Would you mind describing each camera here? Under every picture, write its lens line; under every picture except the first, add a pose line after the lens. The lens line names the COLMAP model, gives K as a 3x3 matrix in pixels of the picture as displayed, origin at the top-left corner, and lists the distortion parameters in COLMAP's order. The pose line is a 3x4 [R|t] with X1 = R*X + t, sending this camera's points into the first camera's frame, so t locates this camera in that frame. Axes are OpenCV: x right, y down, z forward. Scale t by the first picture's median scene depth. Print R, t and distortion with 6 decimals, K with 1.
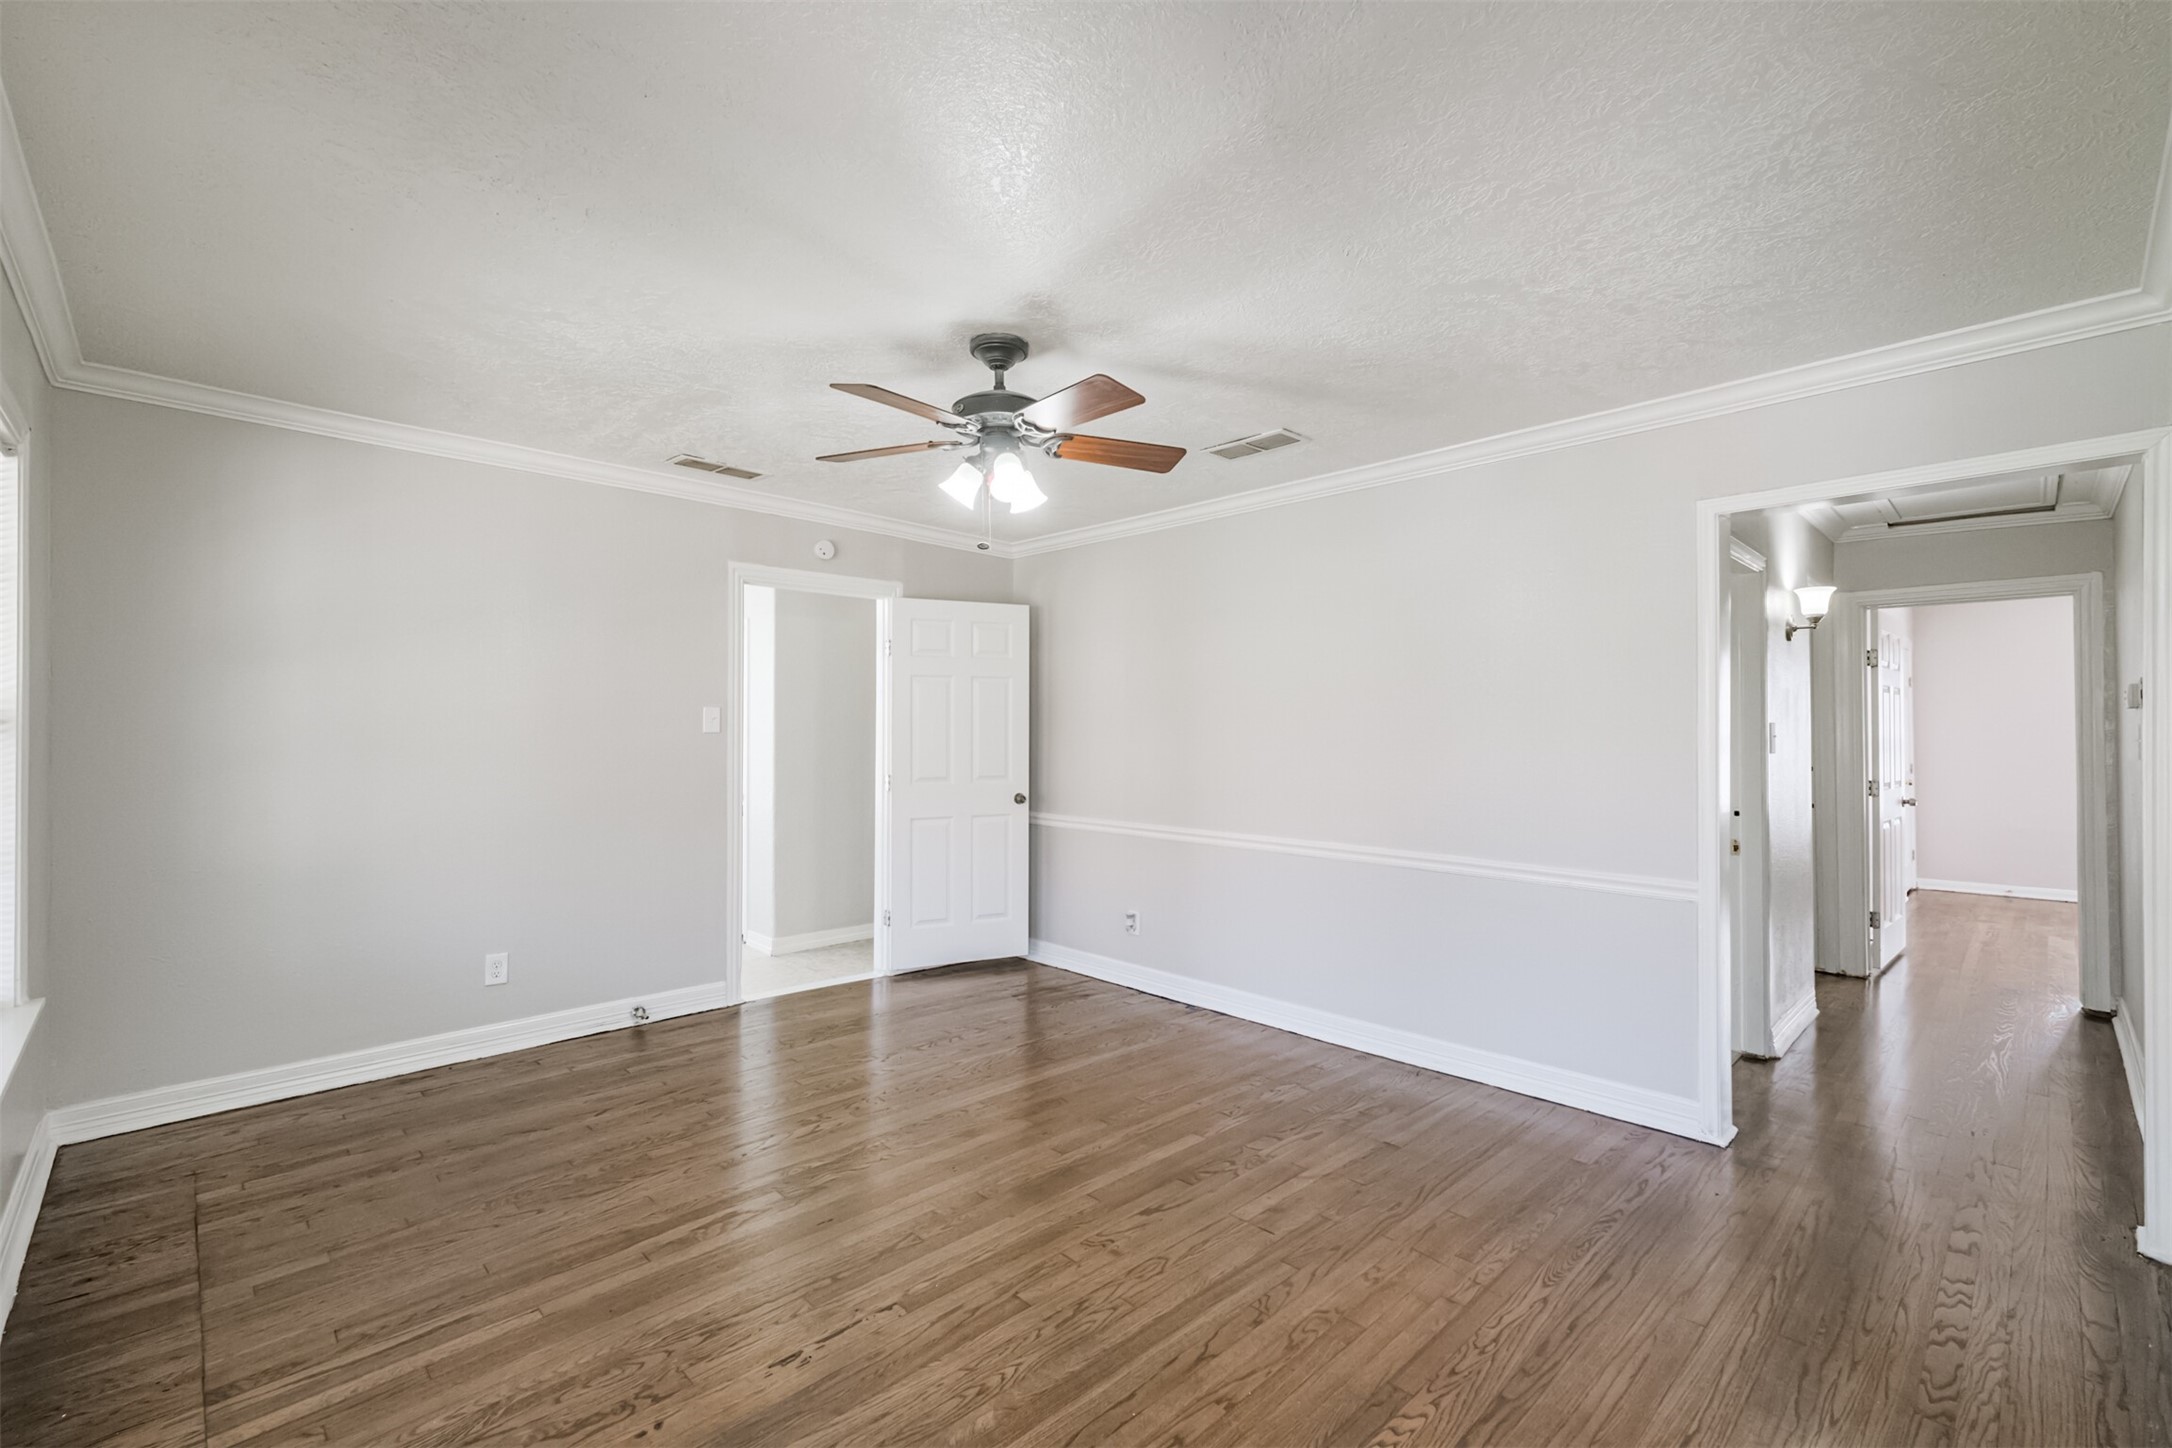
lens RADIAL K [[946.7, 0, 1085.9], [0, 946.7, 718.2], [0, 0, 1]] dist [0.011791, -0.000442]
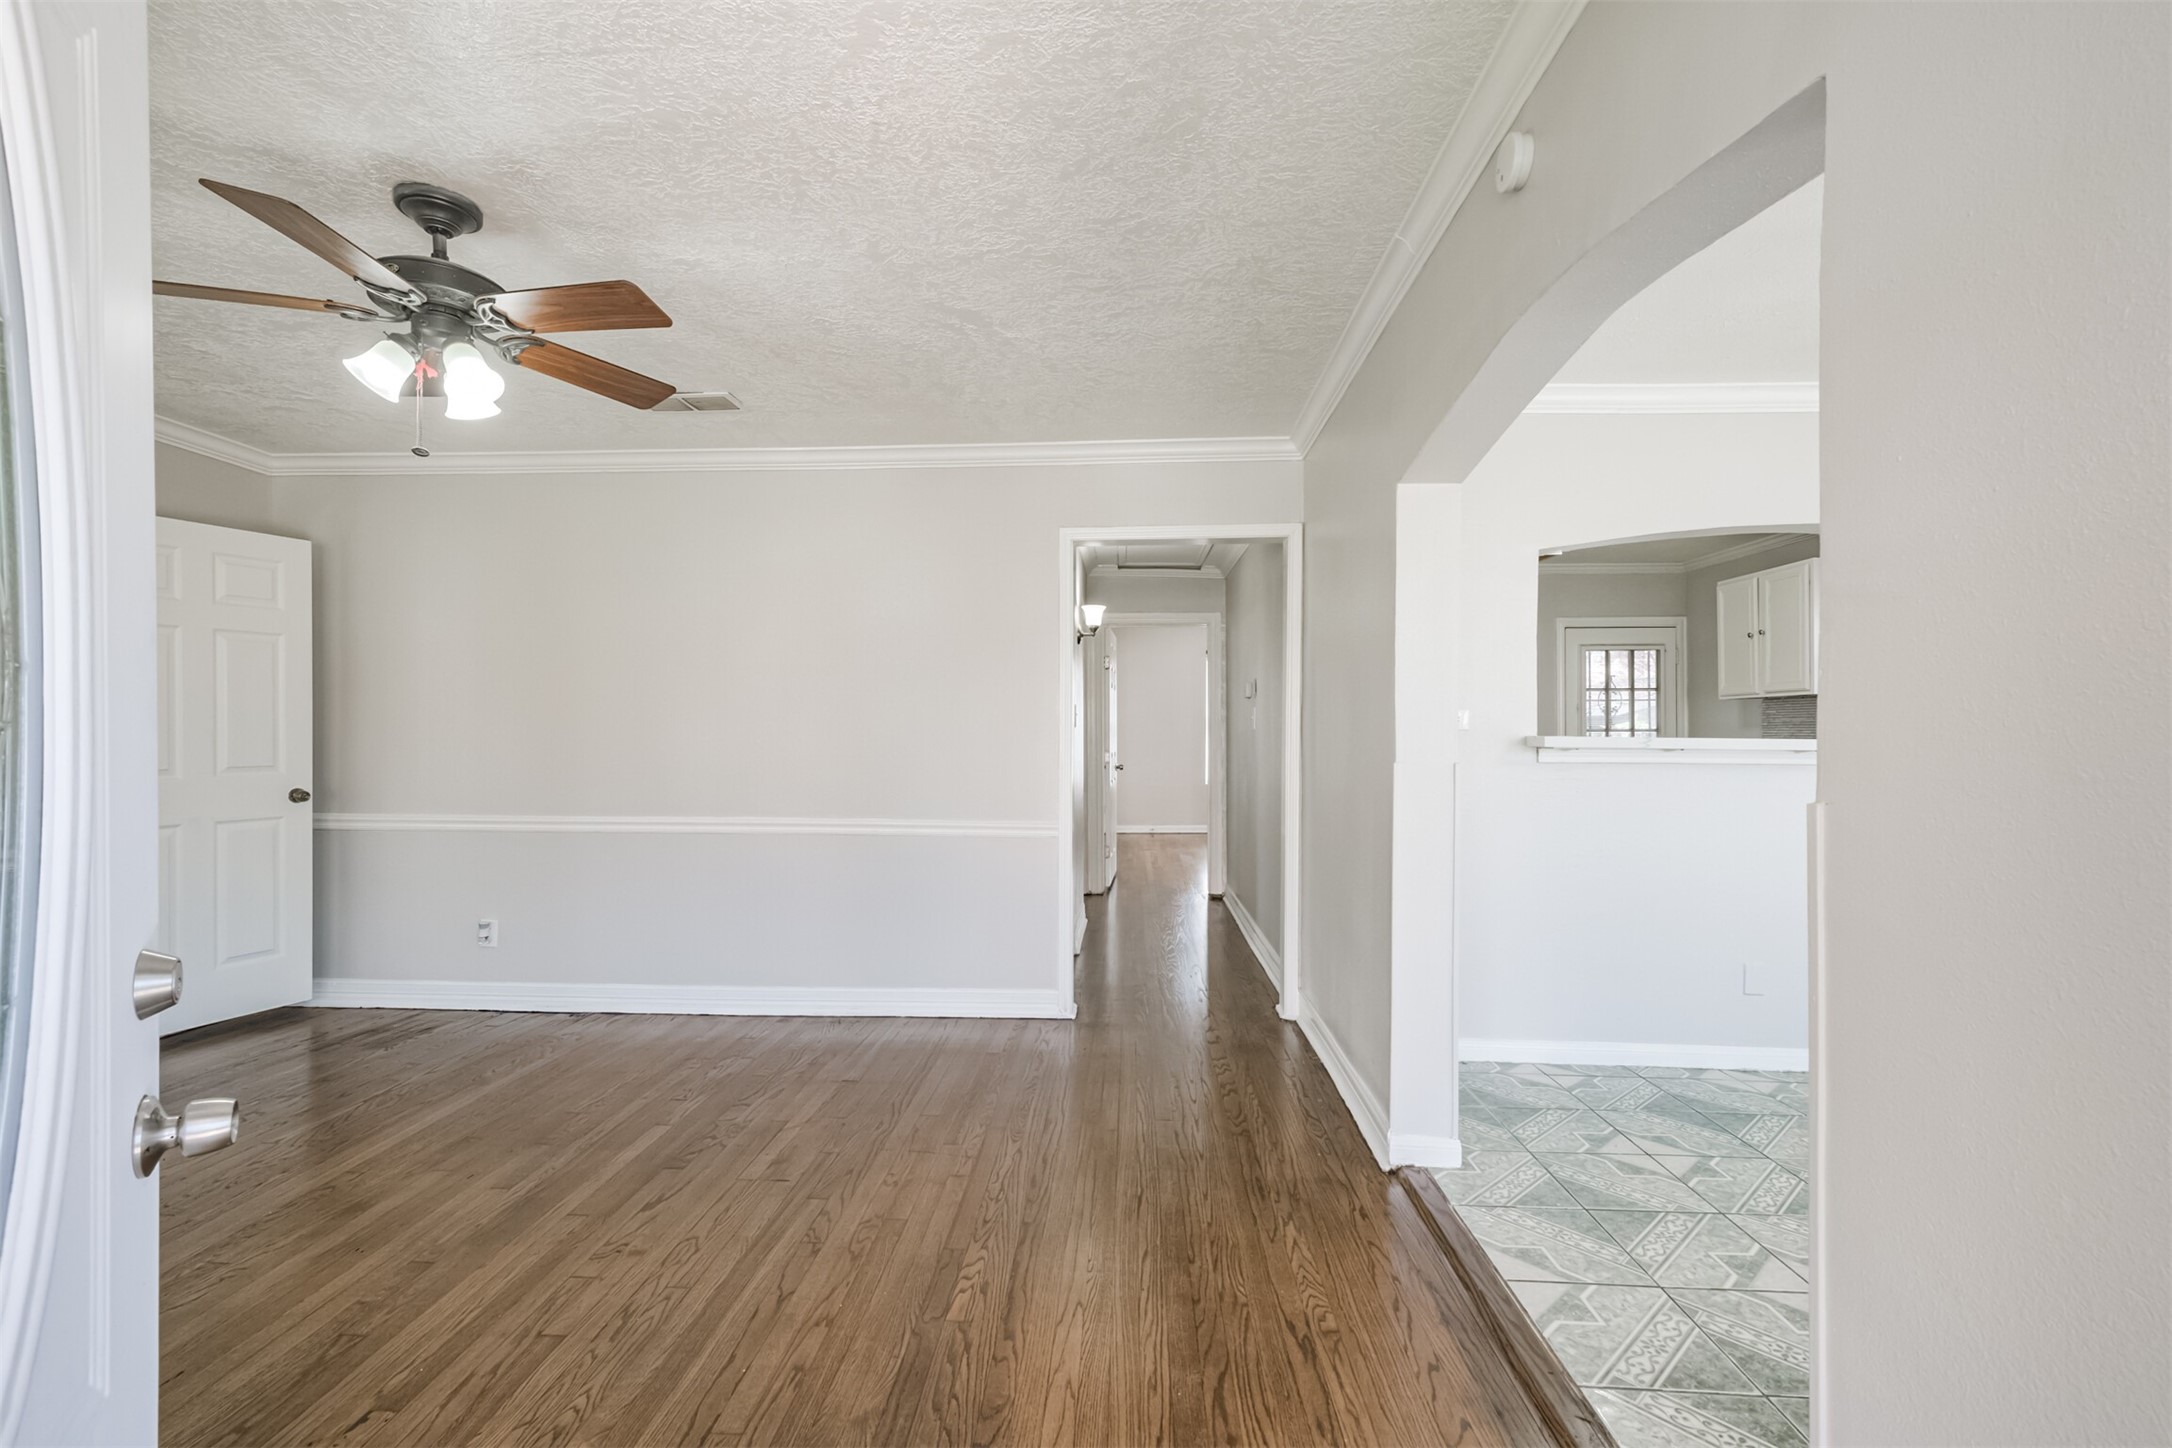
lens RADIAL K [[946.7, 0, 1076.8], [0, 946.7, 729.4], [0, 0, 1]] dist [0.011791, -0.000442]
pose [[0.737530, -0.001369, 0.675313, -0.236764], [-0.006451, 0.999938, 0.009073, 0.039589], [-0.675283, -0.011048, 0.737476, 0.034799]]
